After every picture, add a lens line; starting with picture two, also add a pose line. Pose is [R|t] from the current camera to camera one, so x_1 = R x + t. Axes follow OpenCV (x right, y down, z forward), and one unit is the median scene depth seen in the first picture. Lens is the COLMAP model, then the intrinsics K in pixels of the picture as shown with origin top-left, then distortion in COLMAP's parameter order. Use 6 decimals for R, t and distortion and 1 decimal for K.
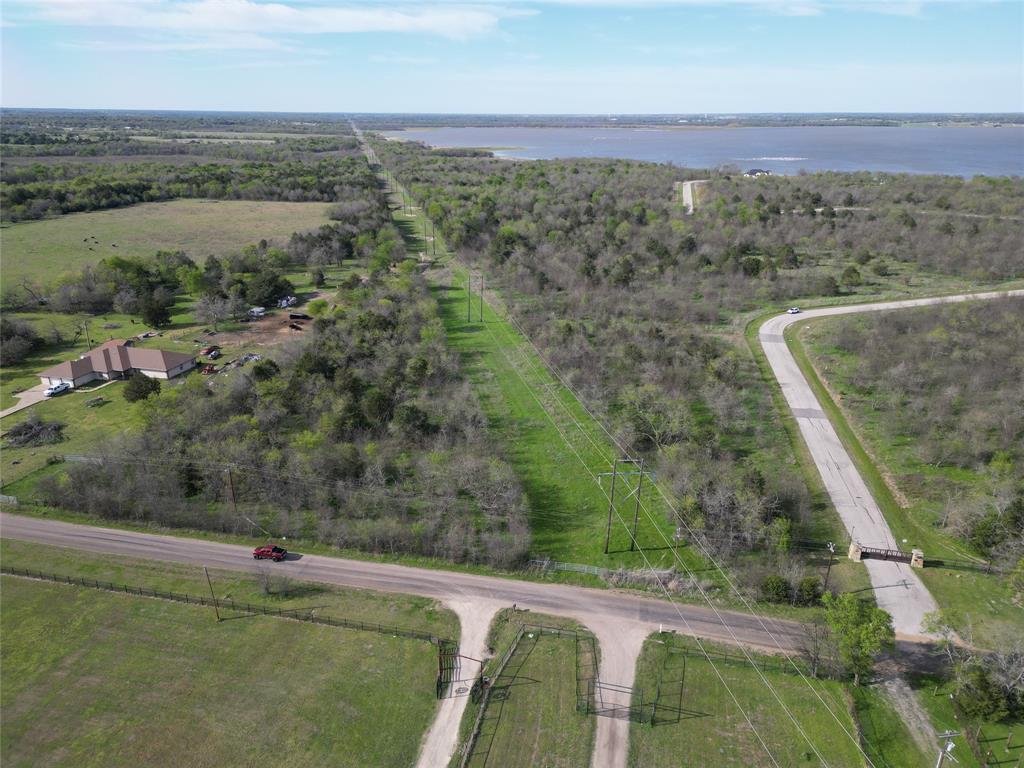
lens RADIAL K [[707.6, 0, 512.0], [0, 707.6, 384.0], [0, 0, 1]] dist [0.076128, -0.067649]
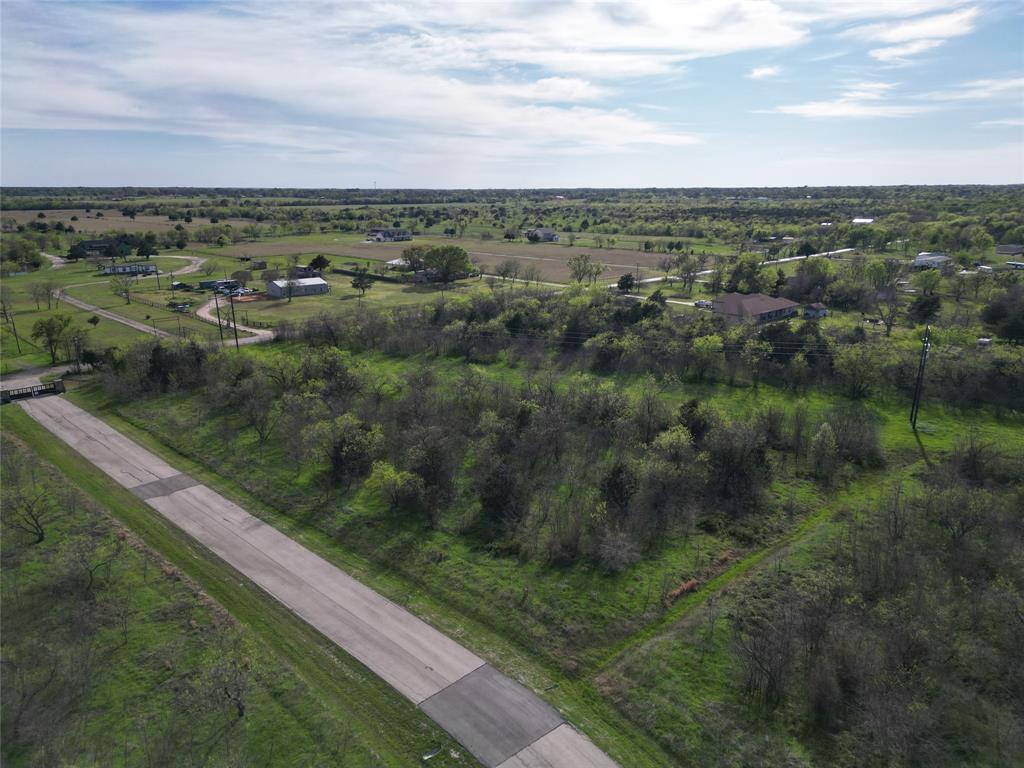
lens RADIAL K [[709.1, 0, 514.6], [0, 709.1, 383.4], [0, 0, 1]] dist [0.077478, -0.078725]
pose [[-0.537764, 0.219369, -0.814056, 0.747606], [-0.299342, 0.852967, 0.427600, -0.367530], [0.788165, 0.473629, -0.393029, 1.476705]]
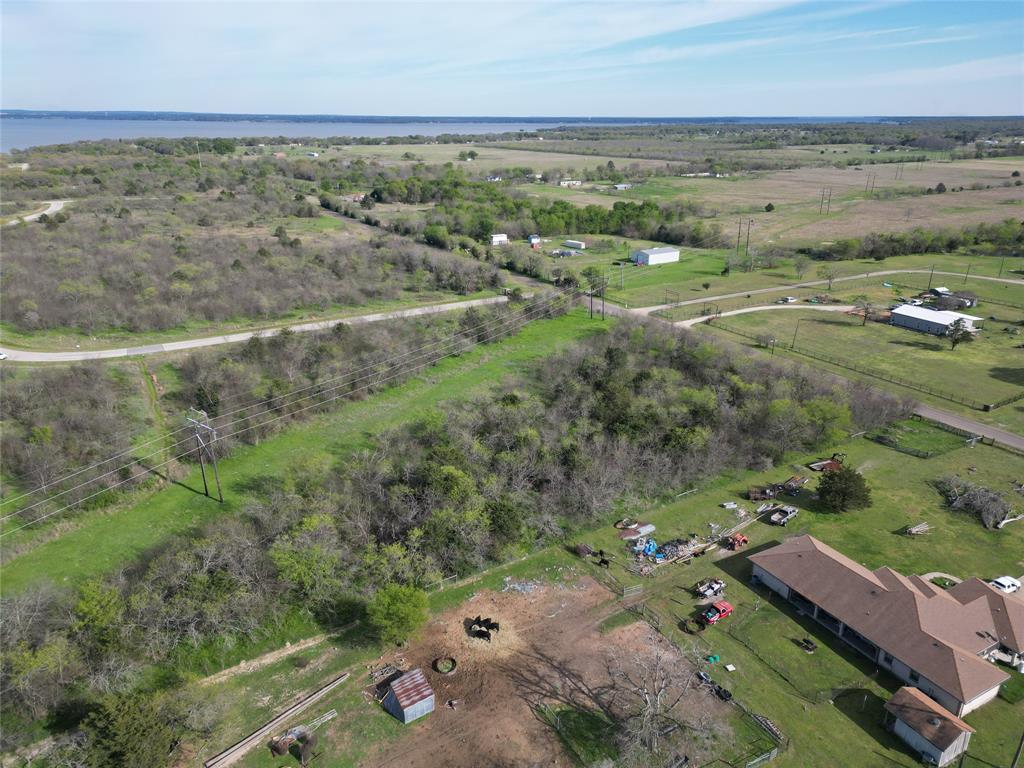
lens RADIAL K [[707.6, 0, 512.0], [0, 707.6, 384.0], [0, 0, 1]] dist [0.076128, -0.067649]
pose [[-0.680109, -0.264569, 0.683707, -0.798474], [0.254206, 0.789642, 0.558431, -0.581958], [-0.687627, 0.553596, -0.469788, 1.597232]]
